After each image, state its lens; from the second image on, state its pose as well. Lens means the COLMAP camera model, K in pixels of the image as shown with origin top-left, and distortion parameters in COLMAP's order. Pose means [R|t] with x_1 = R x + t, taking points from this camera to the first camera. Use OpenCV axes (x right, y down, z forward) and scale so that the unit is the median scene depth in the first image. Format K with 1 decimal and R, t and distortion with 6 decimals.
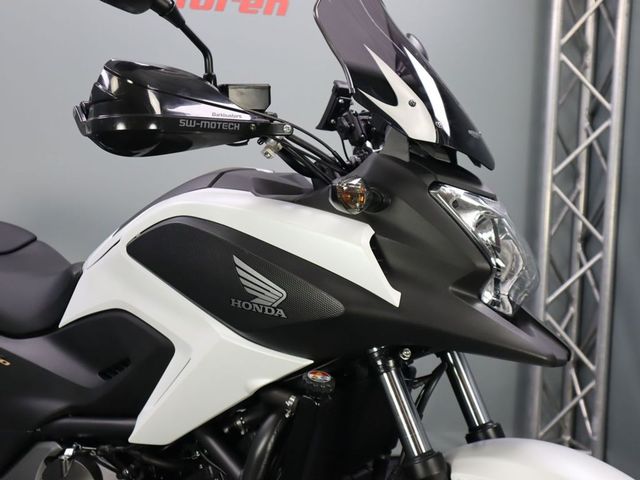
lens RADIAL K [[867.3, 0, 316.8], [0, 867.3, 245.0], [0, 0, 1]] dist [0.018401, 0.000000]
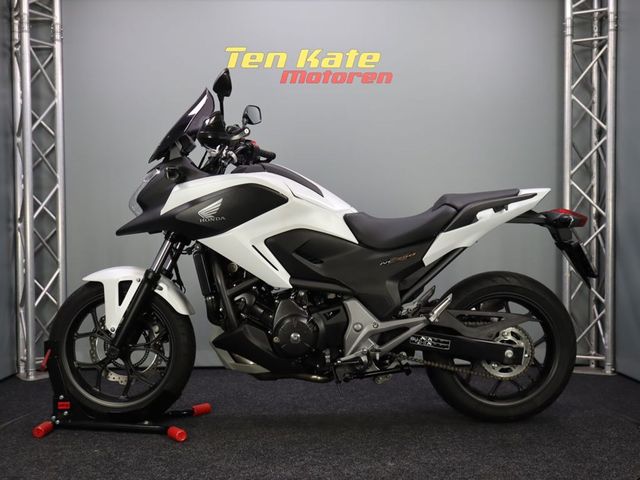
lens RADIAL K [[805.2, 0, 319.7], [0, 805.2, 244.8], [0, 0, 1]] dist [0.018242, 0.000000]
pose [[0.984768, -0.036267, -0.170048, 0.162634], [0.027894, 0.998290, -0.051372, 0.220776], [0.171620, 0.045847, 0.984096, -0.983013]]
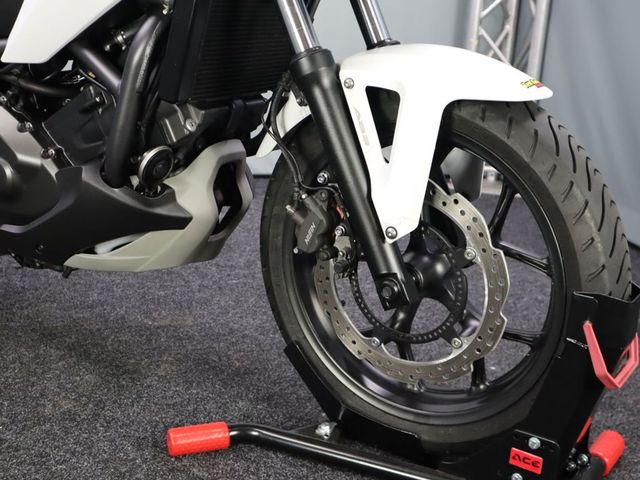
lens RADIAL K [[867.3, 0, 324.0], [0, 867.3, 237.2], [0, 0, 1]] dist [0.018401, 0.000000]
pose [[0.998051, 0.002442, 0.062355, 0.066612], [-0.016855, 0.972647, 0.231677, 0.183863], [-0.060084, -0.232276, 0.970792, 0.037939]]
